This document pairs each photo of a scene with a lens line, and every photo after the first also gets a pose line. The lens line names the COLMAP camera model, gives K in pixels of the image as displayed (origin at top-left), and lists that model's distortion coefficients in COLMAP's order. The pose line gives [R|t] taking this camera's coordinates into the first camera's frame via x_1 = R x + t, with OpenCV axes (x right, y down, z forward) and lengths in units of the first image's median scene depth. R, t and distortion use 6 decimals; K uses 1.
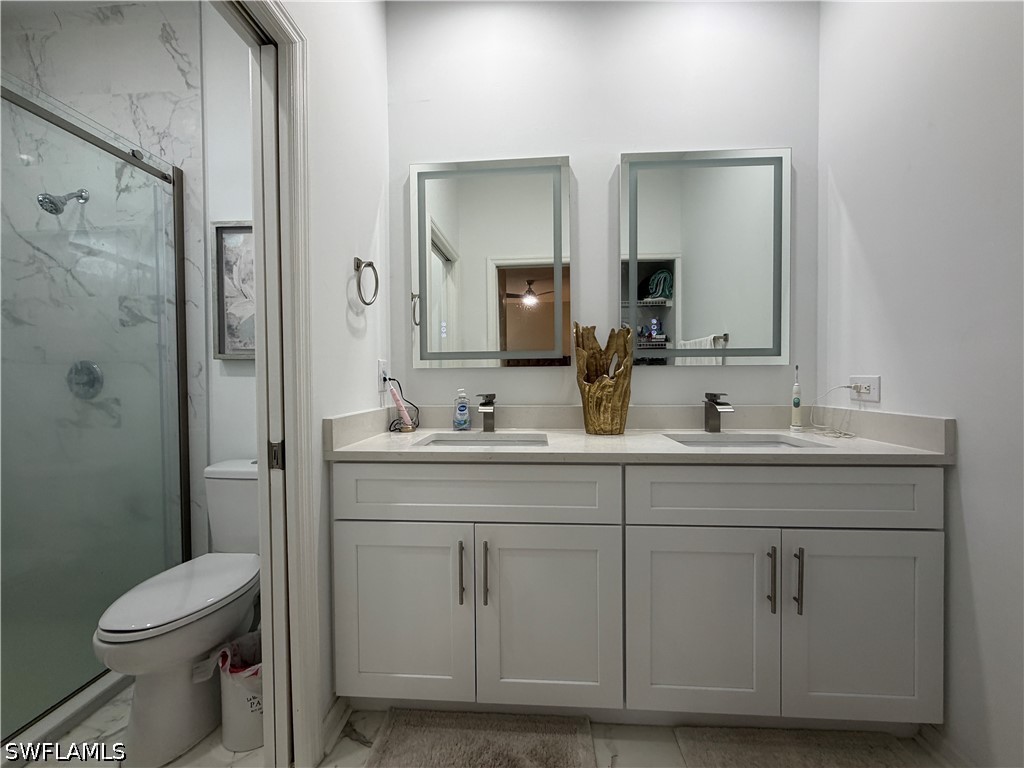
lens RADIAL K [[409.4, 0, 509.3], [0, 409.4, 383.3], [0, 0, 1]] dist [0.002992, 0.000224]
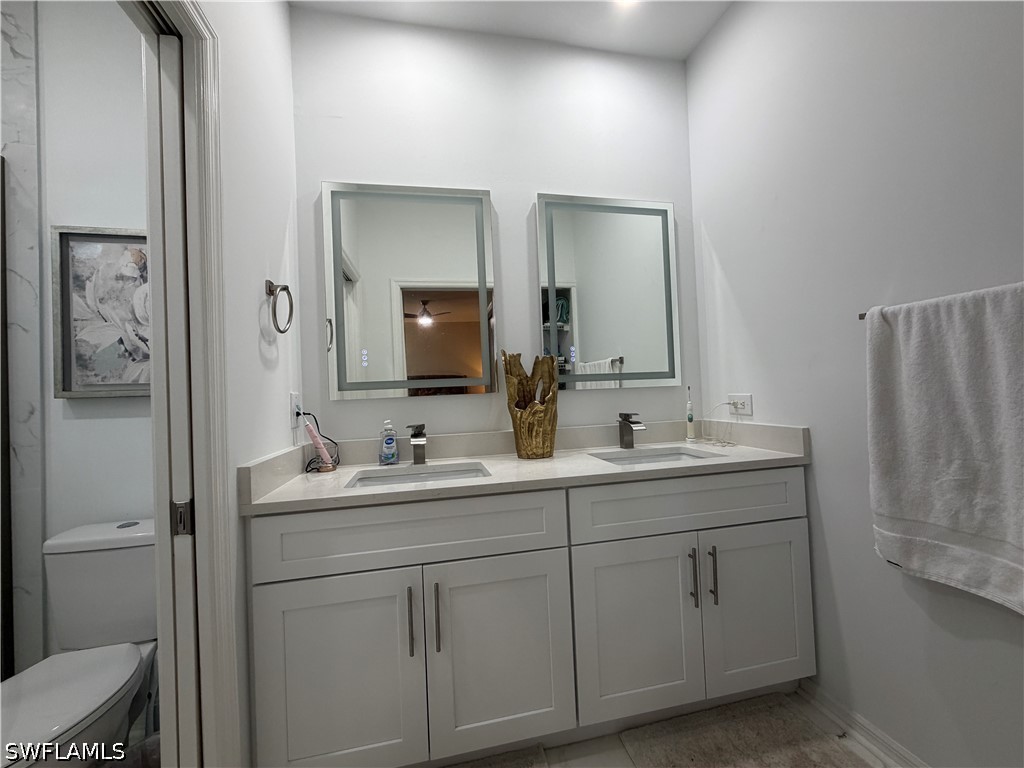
lens RADIAL K [[409.4, 0, 512.8], [0, 409.4, 384.2], [0, 0, 1]] dist [0.002992, 0.000224]
pose [[0.962394, -0.026573, 0.270355, -0.098693], [0.038216, 0.998551, -0.037894, -0.024845], [-0.268956, 0.046801, 0.962015, 0.010187]]
